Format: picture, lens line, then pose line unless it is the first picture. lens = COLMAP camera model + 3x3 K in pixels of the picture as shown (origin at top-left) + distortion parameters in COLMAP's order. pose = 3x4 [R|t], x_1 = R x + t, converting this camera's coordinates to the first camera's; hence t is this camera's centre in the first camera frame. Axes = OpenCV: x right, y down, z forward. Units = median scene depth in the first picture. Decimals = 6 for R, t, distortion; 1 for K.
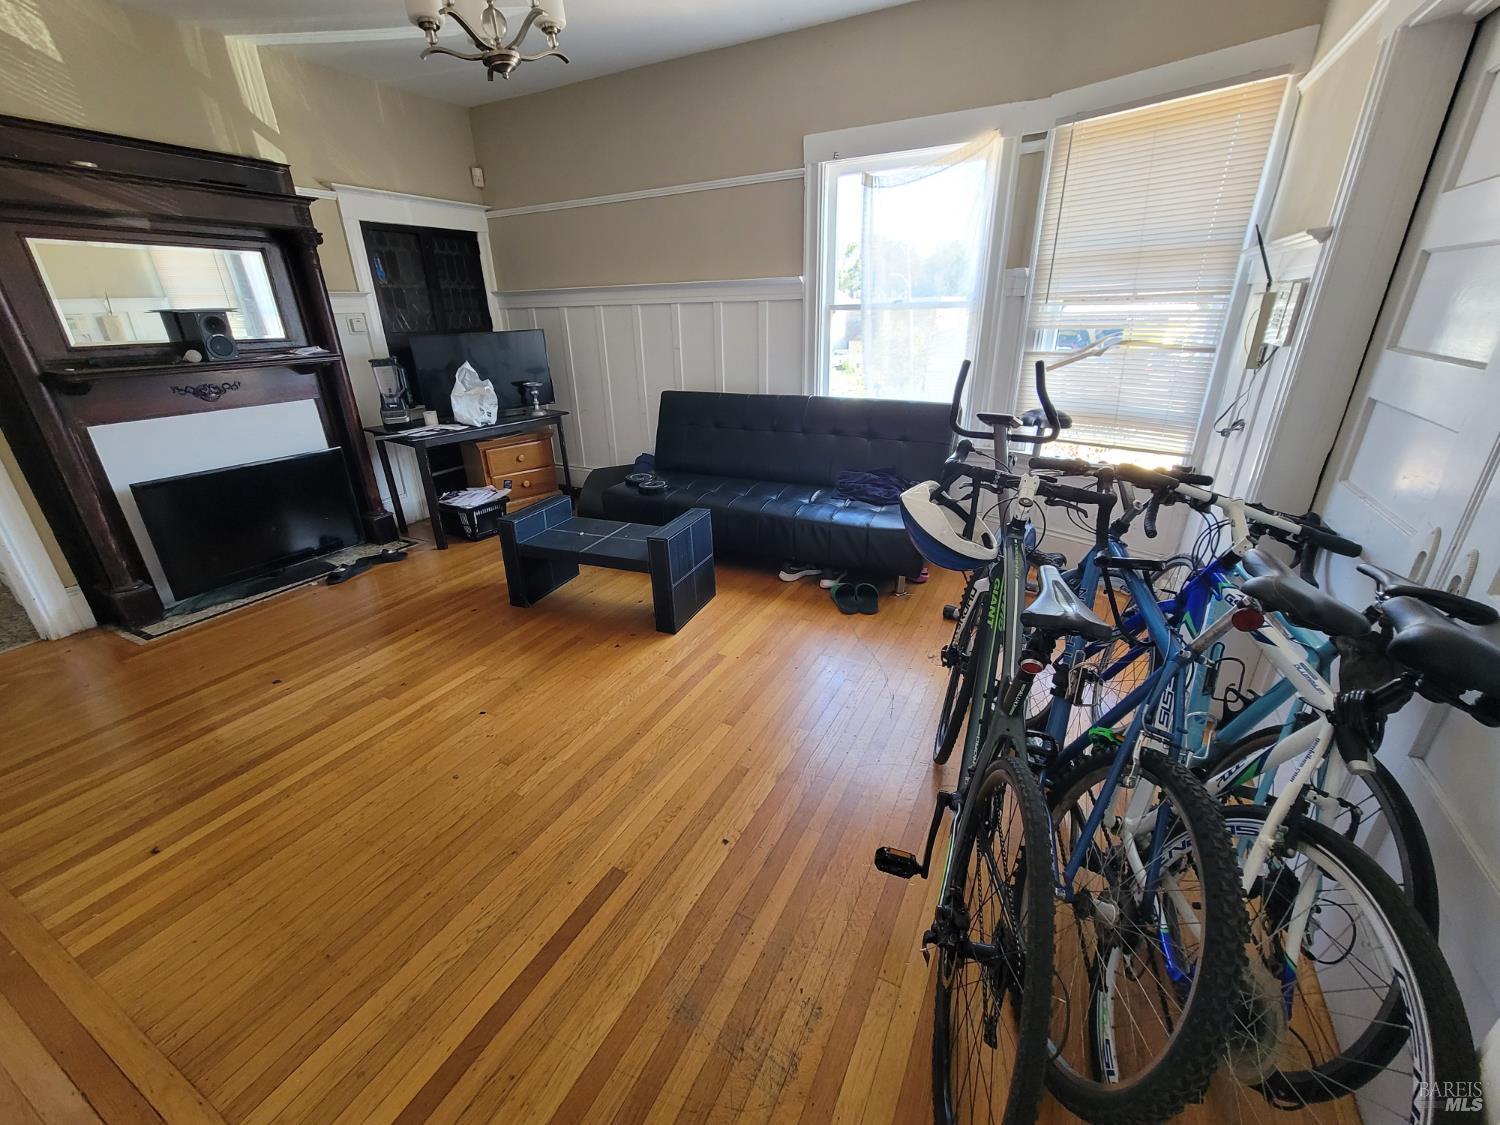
lens RADIAL K [[614.6, 0, 751.2], [0, 614.6, 561.6], [0, 0, 1]] dist [-0.008169, 0.000726]
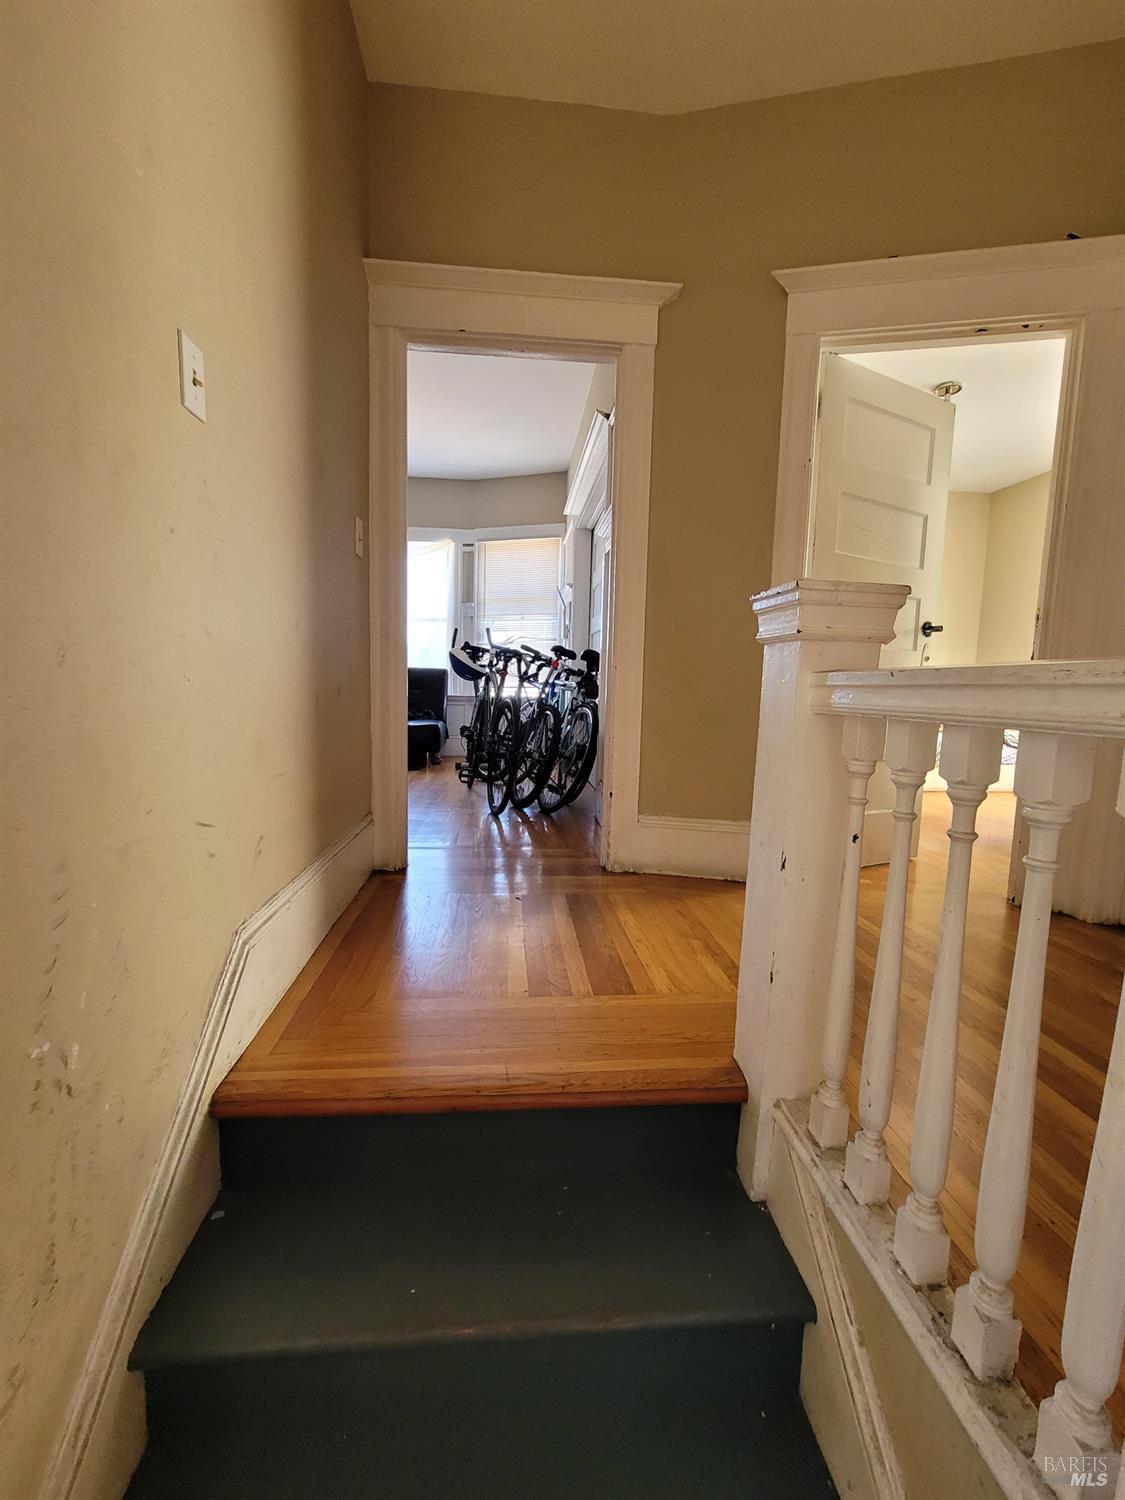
lens RADIAL K [[614.6, 0, 559.9], [0, 614.6, 753.2], [0, 0, 1]] dist [-0.008169, 0.000726]
pose [[0.845815, -0.020537, 0.533081, -0.422553], [0.169687, 0.957719, -0.232339, 0.551219], [-0.505770, 0.286973, 0.813538, -0.691991]]
